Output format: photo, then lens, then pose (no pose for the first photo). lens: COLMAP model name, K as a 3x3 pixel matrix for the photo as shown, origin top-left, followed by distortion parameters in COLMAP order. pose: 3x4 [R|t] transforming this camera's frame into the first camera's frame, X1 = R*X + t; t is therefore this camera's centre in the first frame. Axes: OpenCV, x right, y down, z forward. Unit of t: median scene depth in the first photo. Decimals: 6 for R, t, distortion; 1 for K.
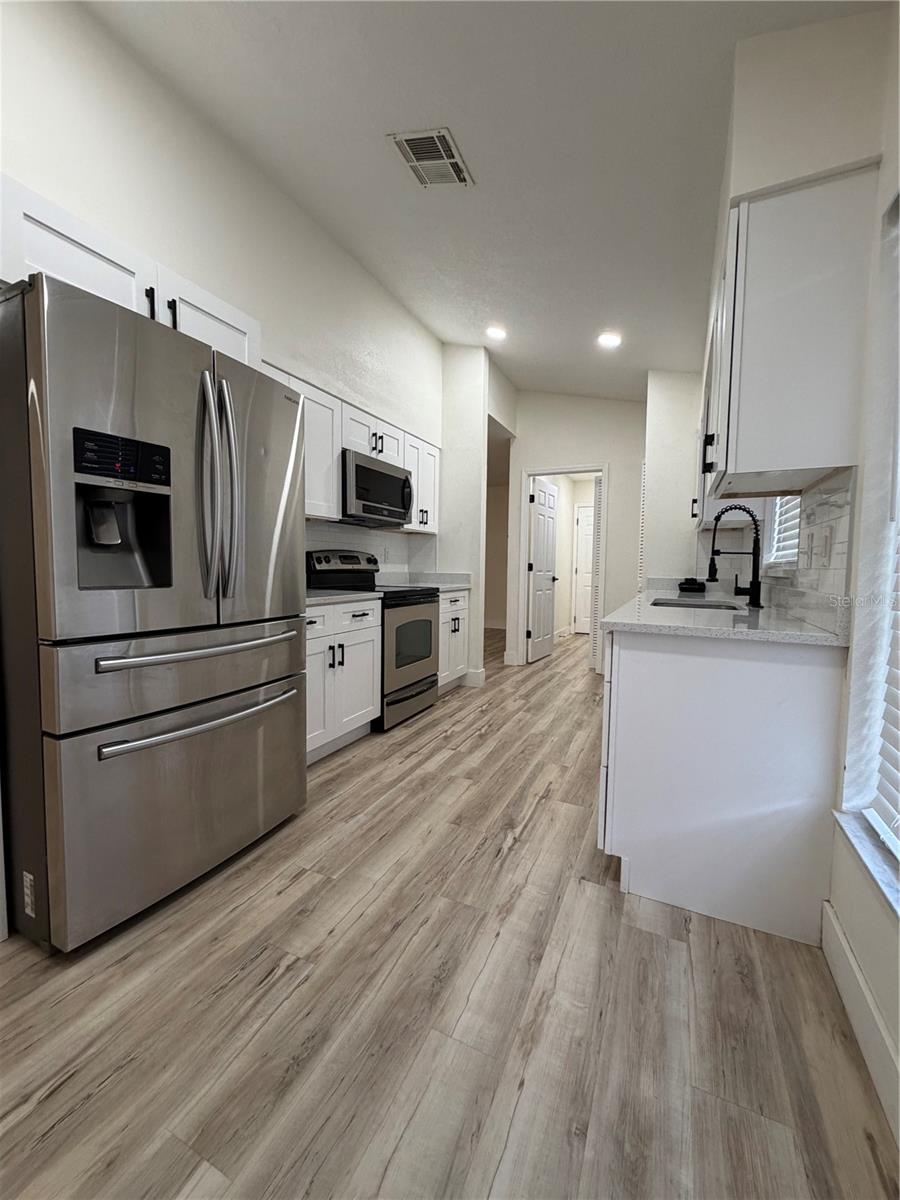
lens RADIAL K [[481.0, 0, 446.7], [0, 481.0, 598.1], [0, 0, 1]] dist [-0.002349, 0.000139]
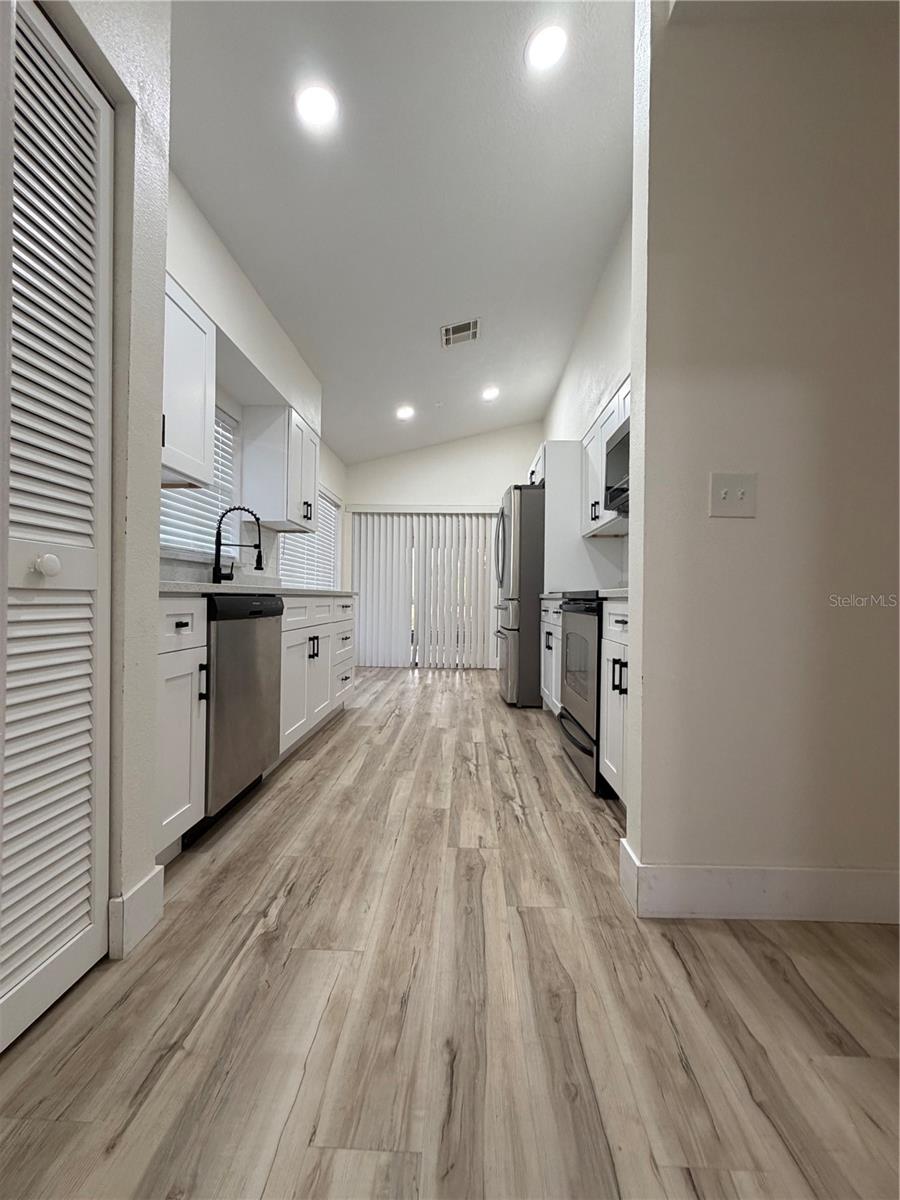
lens RADIAL K [[481.0, 0, 451.6], [0, 481.0, 595.6], [0, 0, 1]] dist [-0.002349, 0.000139]
pose [[-0.914158, -0.030274, -0.404227, 0.405972], [-0.056805, 0.996935, 0.053801, -0.040231], [0.401359, 0.072144, -0.913075, 1.583098]]
